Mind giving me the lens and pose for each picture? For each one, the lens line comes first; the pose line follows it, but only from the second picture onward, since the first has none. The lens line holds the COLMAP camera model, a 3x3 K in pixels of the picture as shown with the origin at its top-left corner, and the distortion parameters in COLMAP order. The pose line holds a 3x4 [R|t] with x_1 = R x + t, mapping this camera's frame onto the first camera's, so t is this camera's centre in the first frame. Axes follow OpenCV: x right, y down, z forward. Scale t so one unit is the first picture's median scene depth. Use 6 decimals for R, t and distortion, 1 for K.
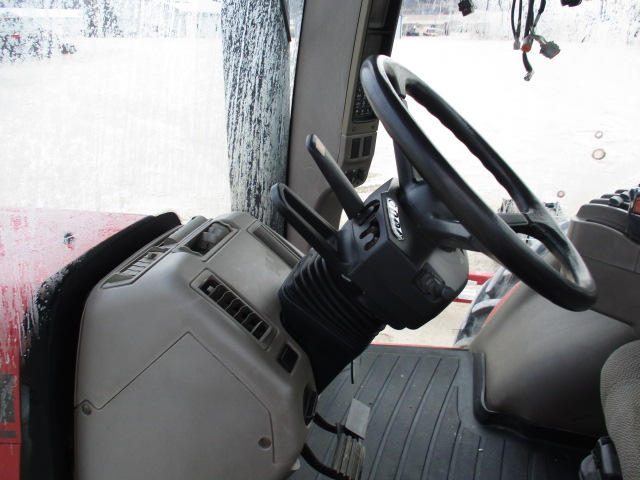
lens RADIAL K [[524.6, 0, 315.5], [0, 524.6, 238.0], [0, 0, 1]] dist [-0.033768, 0.006433]
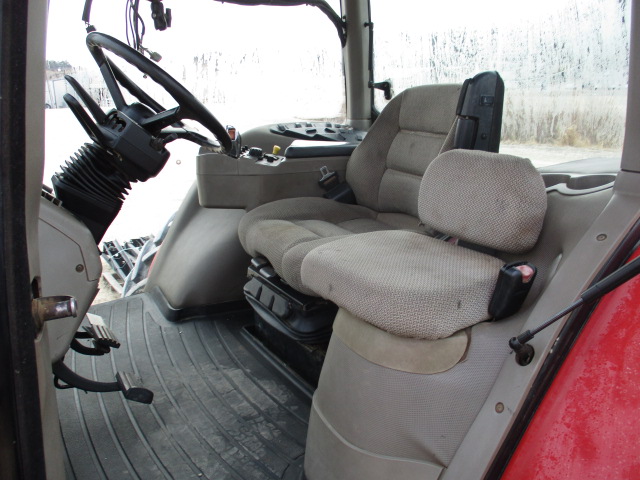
lens RADIAL K [[529.6, 0, 310.7], [0, 529.6, 235.0], [0, 0, 1]] dist [-0.034872, 0.014492]
pose [[0.715386, -0.193968, 0.671266, -0.334890], [0.271379, 0.962408, -0.011120, 0.261571], [-0.643876, 0.190122, 0.741133, -0.330294]]
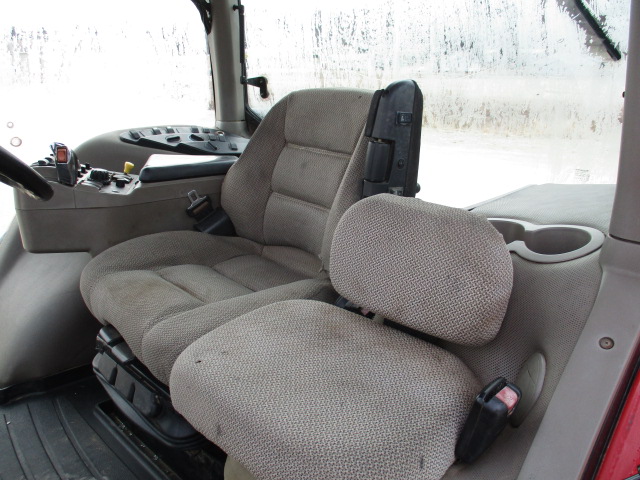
lens RADIAL K [[529.6, 0, 310.7], [0, 529.6, 235.0], [0, 0, 1]] dist [-0.034872, 0.014492]
pose [[0.521603, -0.253684, 0.814601, -0.121384], [0.310557, 0.945729, 0.095665, 0.138223], [-0.794660, 0.203081, 0.572078, -0.151613]]
